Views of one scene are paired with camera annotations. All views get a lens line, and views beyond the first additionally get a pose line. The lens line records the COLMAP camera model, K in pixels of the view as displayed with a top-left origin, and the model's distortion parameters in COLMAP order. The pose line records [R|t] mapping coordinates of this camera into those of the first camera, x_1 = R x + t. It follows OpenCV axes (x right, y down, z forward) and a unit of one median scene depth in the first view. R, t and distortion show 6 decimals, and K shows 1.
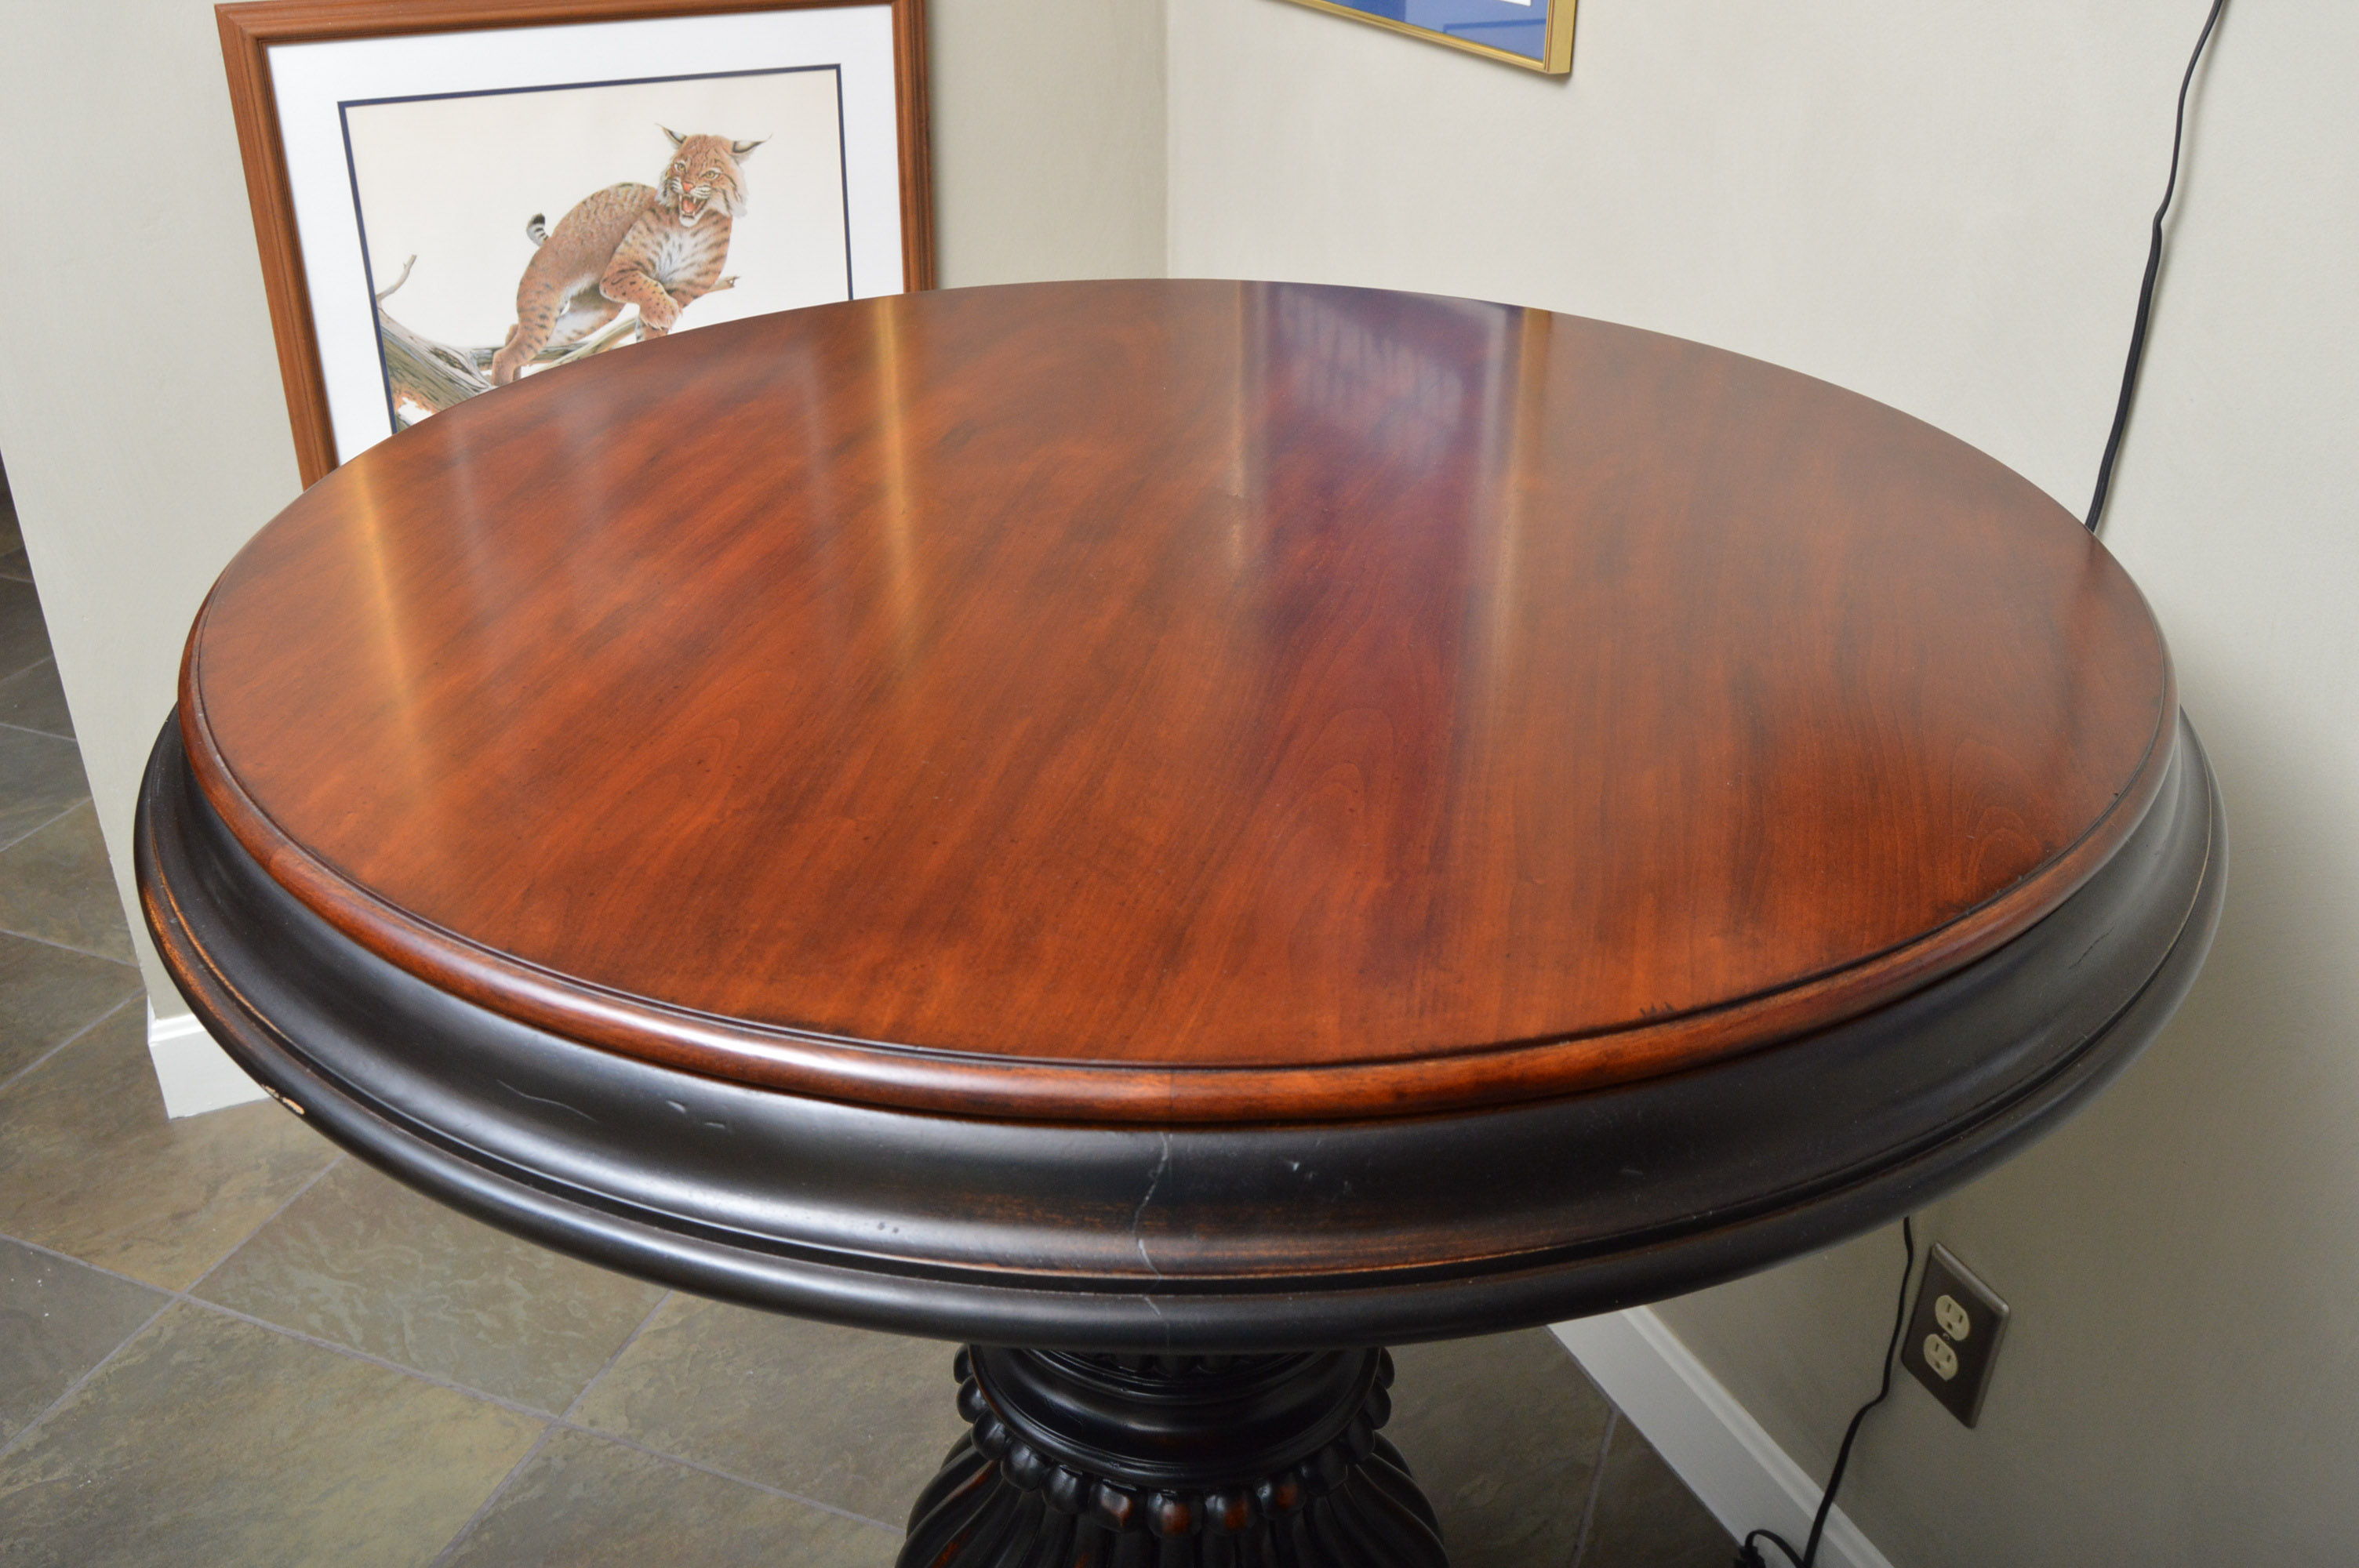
lens RADIAL K [[2059.0, 0, 1180.9], [0, 2059.0, 842.5], [0, 0, 1]] dist [-0.078882, -0.006702]
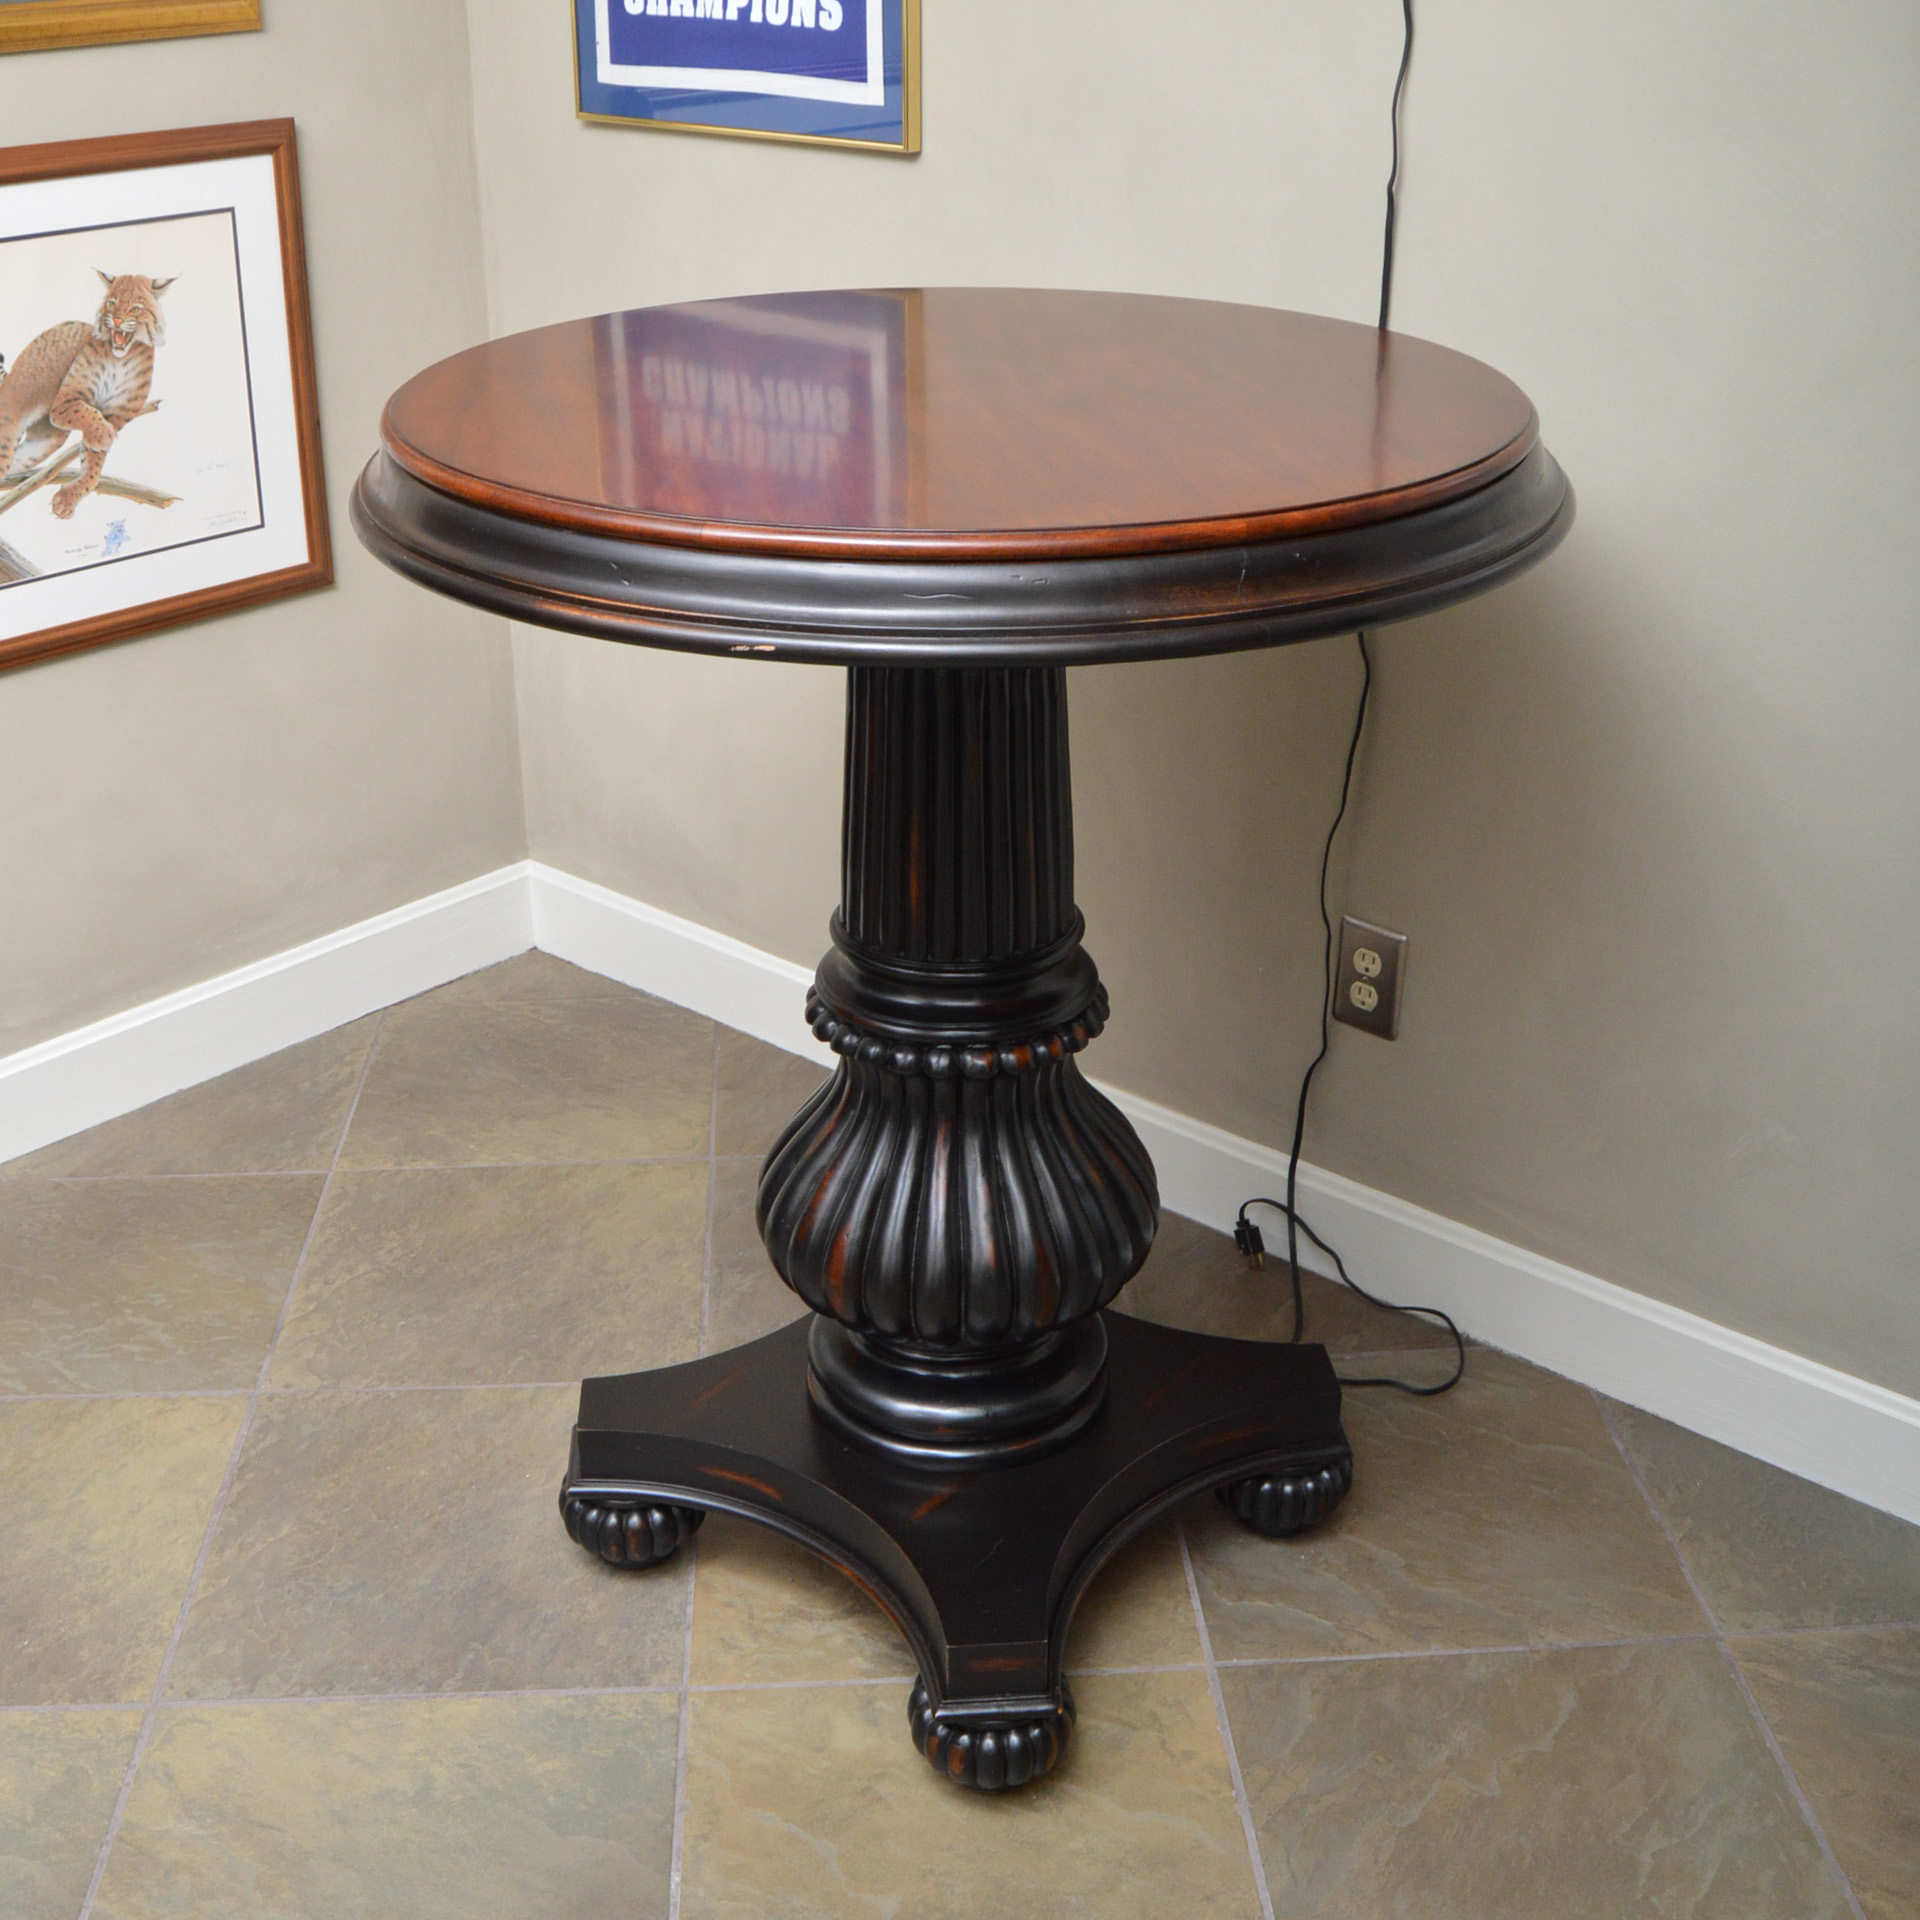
lens RADIAL K [[2365.7, 0, 953.0], [0, 2365.7, 962.7], [0, 0, 1]] dist [-0.084727, 0.000000]
pose [[0.914805, -0.180770, 0.361184, -0.348535], [0.206346, 0.977916, -0.033192, 0.162589], [-0.347207, 0.104893, 0.931904, -0.323472]]
